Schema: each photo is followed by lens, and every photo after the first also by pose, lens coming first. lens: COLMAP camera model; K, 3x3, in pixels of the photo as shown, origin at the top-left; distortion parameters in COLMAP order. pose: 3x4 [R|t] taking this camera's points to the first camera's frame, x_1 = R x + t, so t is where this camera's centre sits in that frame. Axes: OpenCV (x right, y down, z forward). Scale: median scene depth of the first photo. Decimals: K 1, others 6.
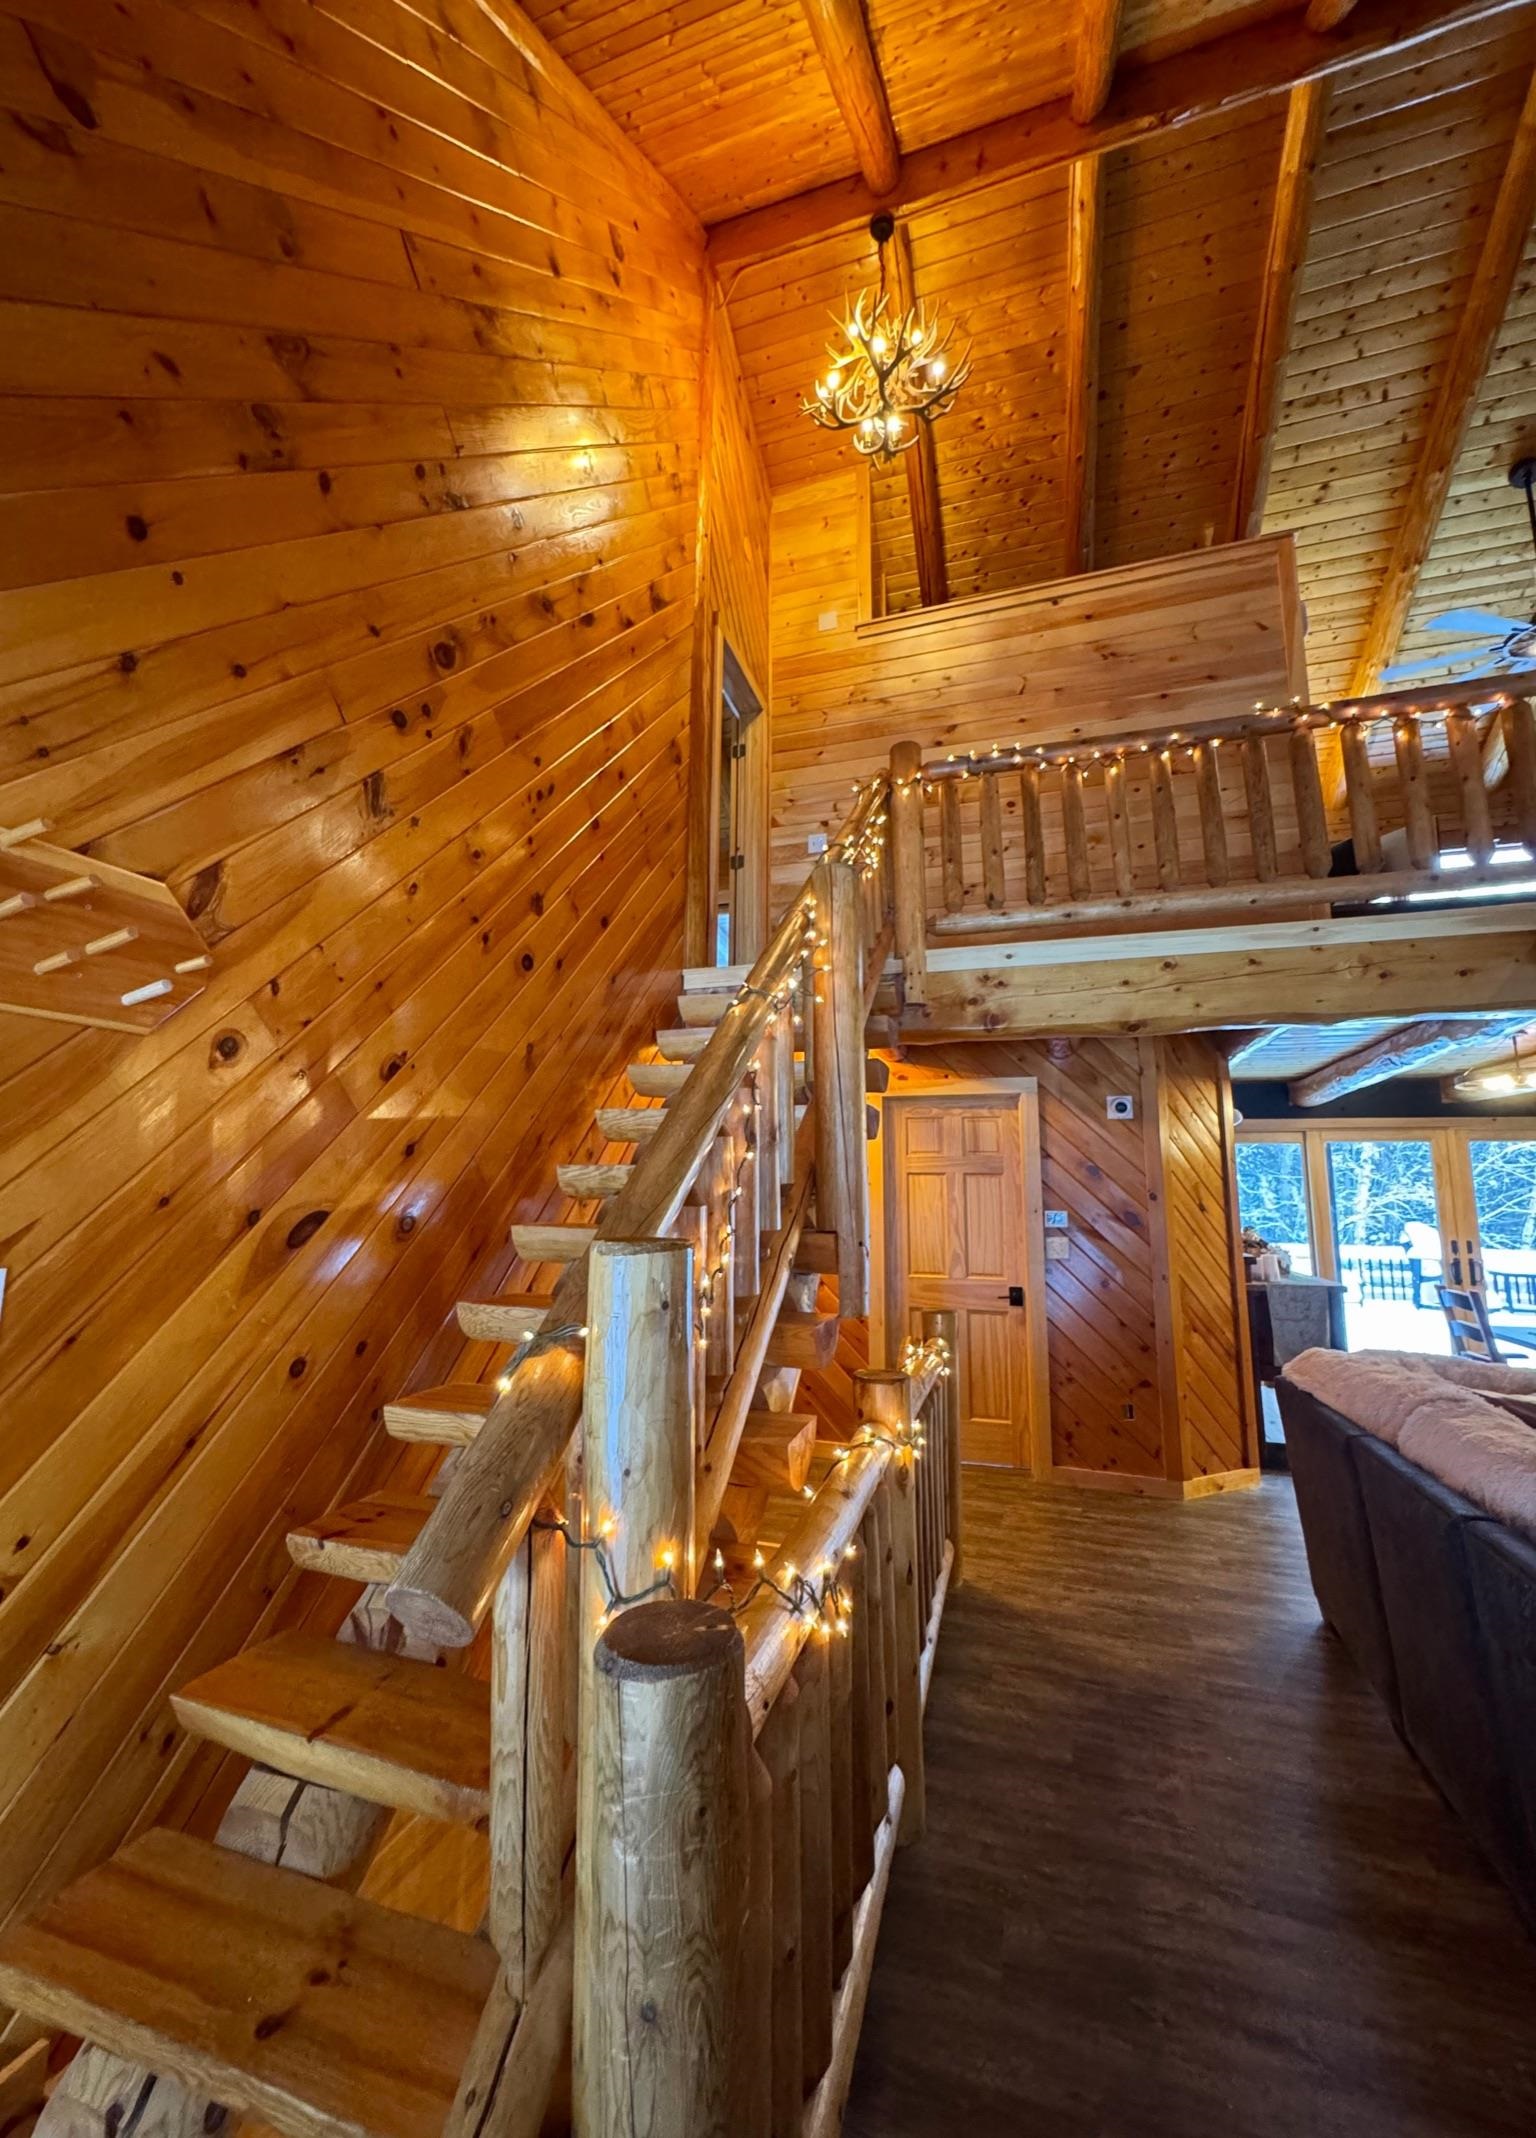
lens RADIAL K [[864.4, 0, 766.6], [0, 864.4, 1066.3], [0, 0, 1]] dist [0.000950, 0.000085]
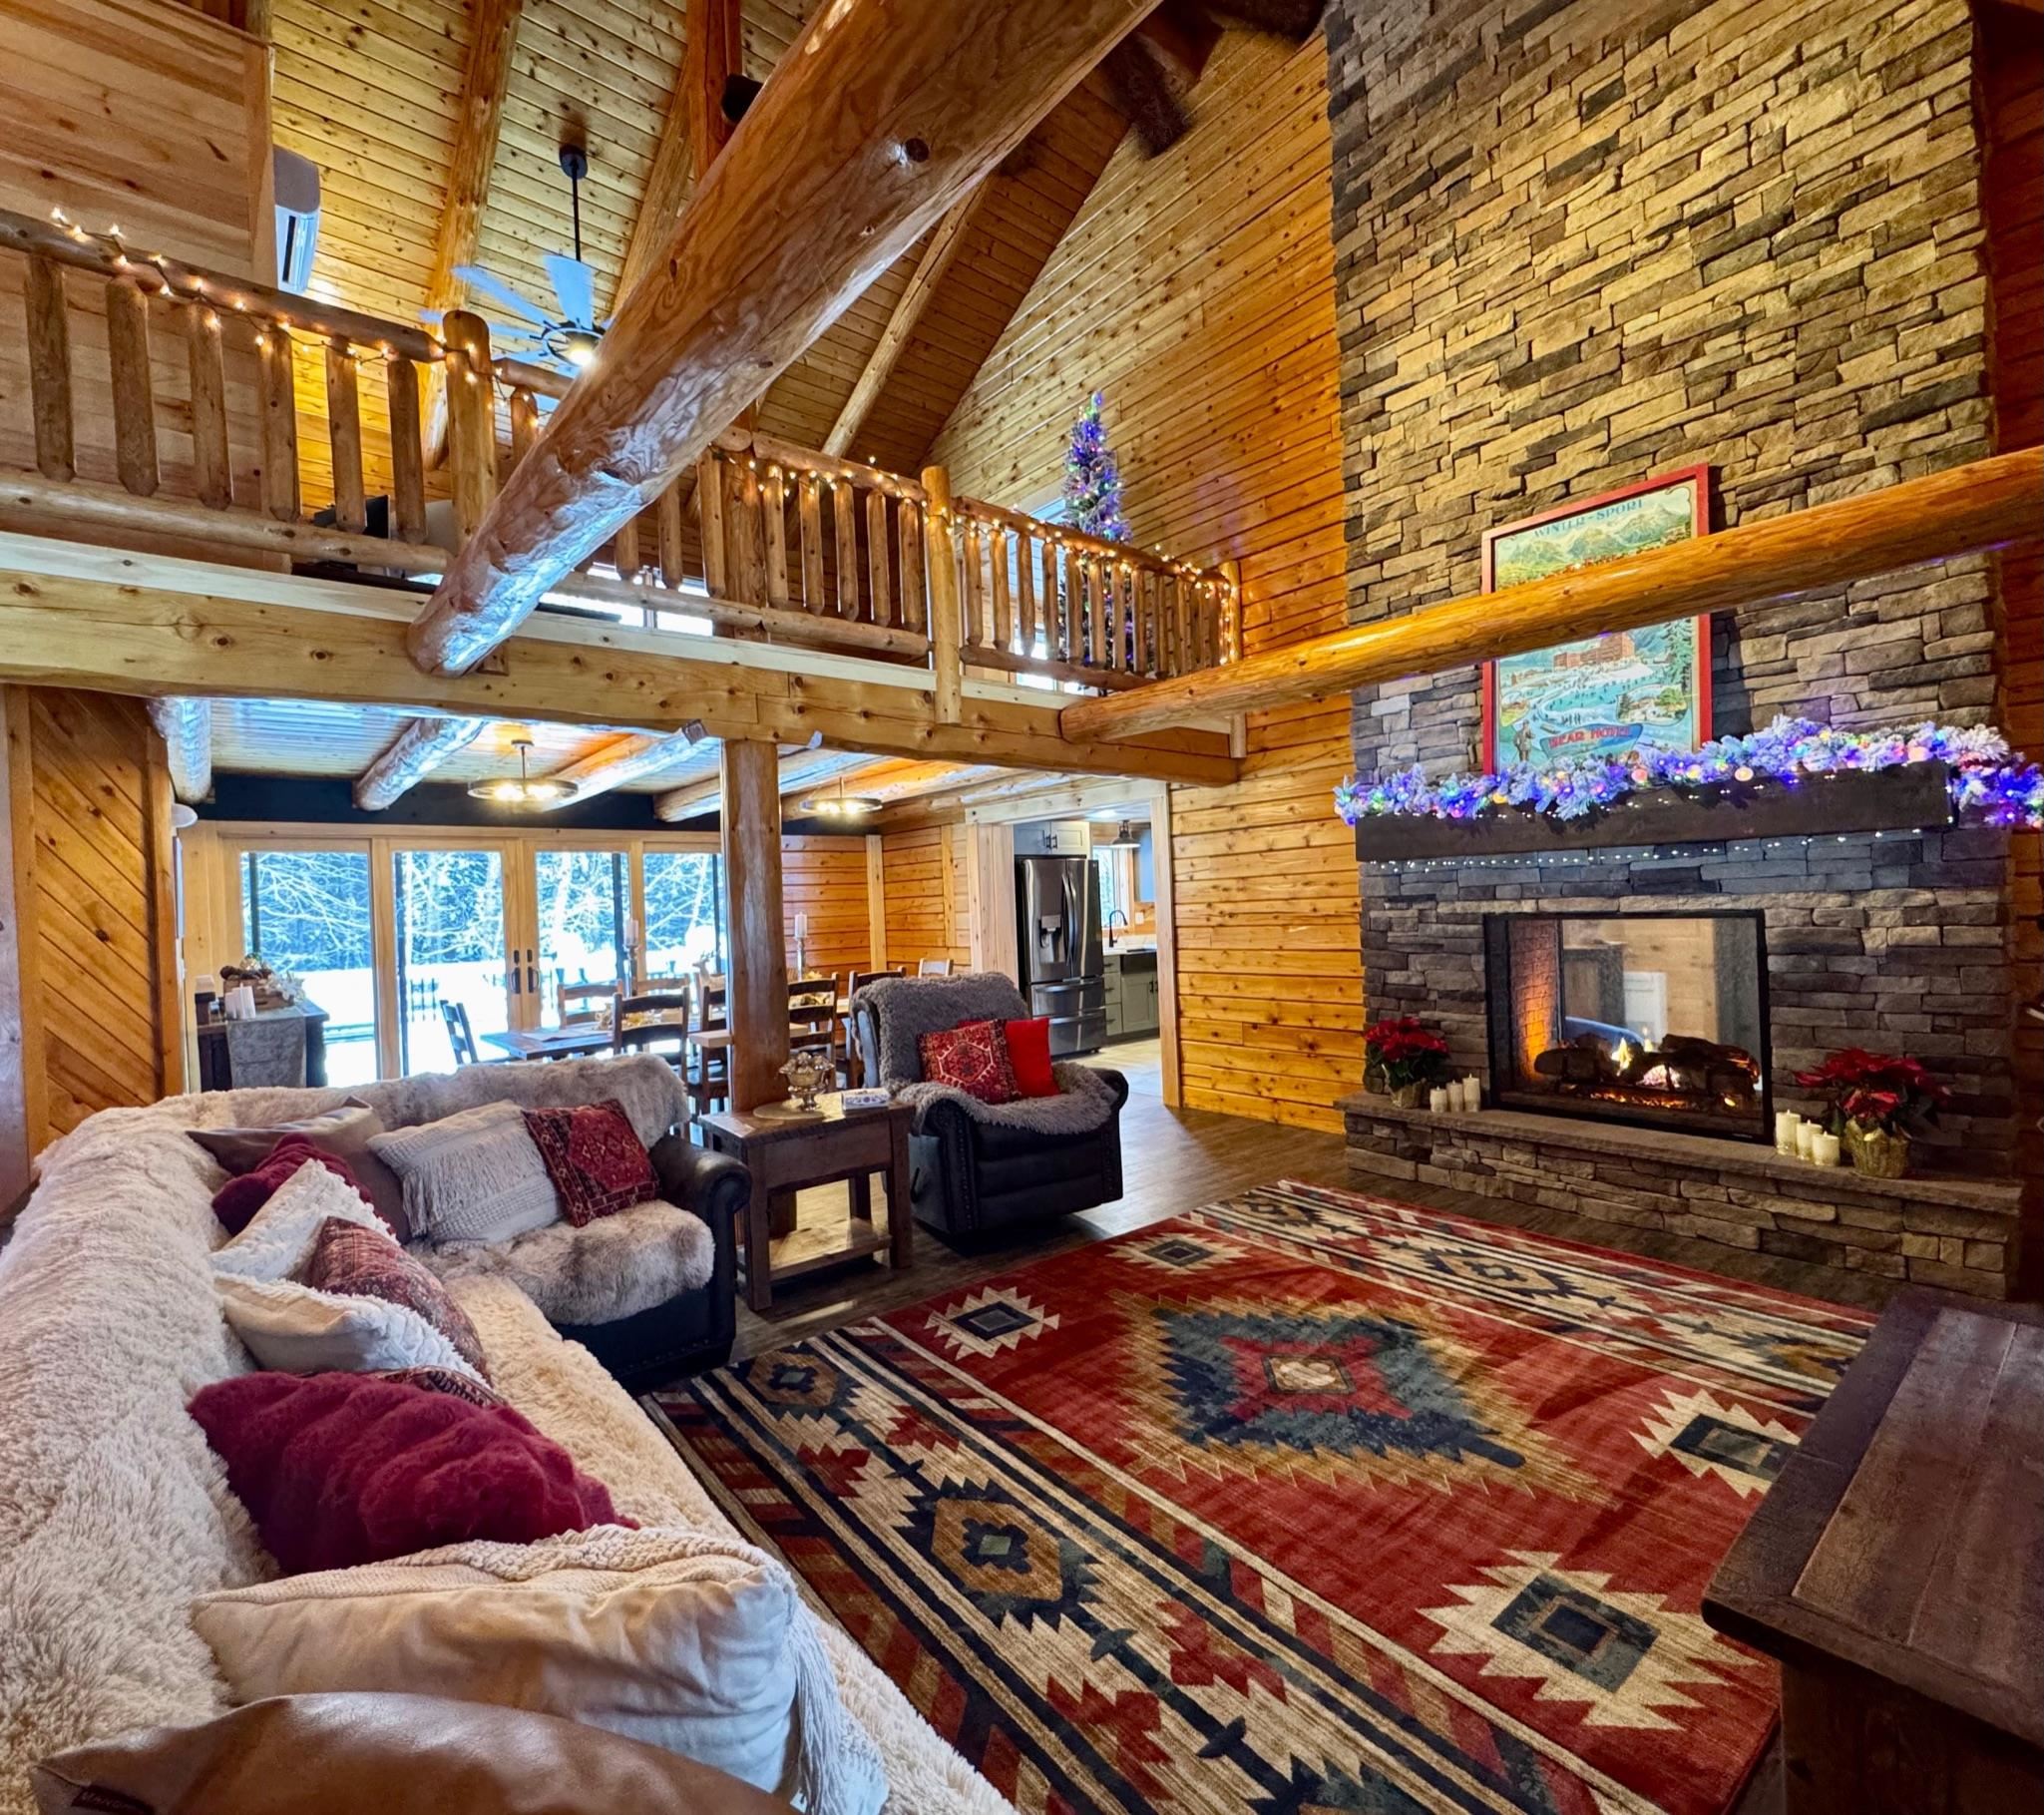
lens RADIAL K [[946.4, 0, 1023.0], [0, 946.4, 907.7], [0, 0, 1]] dist [0.000504, 0.000131]
pose [[0.527795, -0.039876, 0.848435, 0.206002], [-0.081936, 0.991848, 0.097587, -0.003553], [-0.845410, -0.121023, 0.520226, -0.073954]]
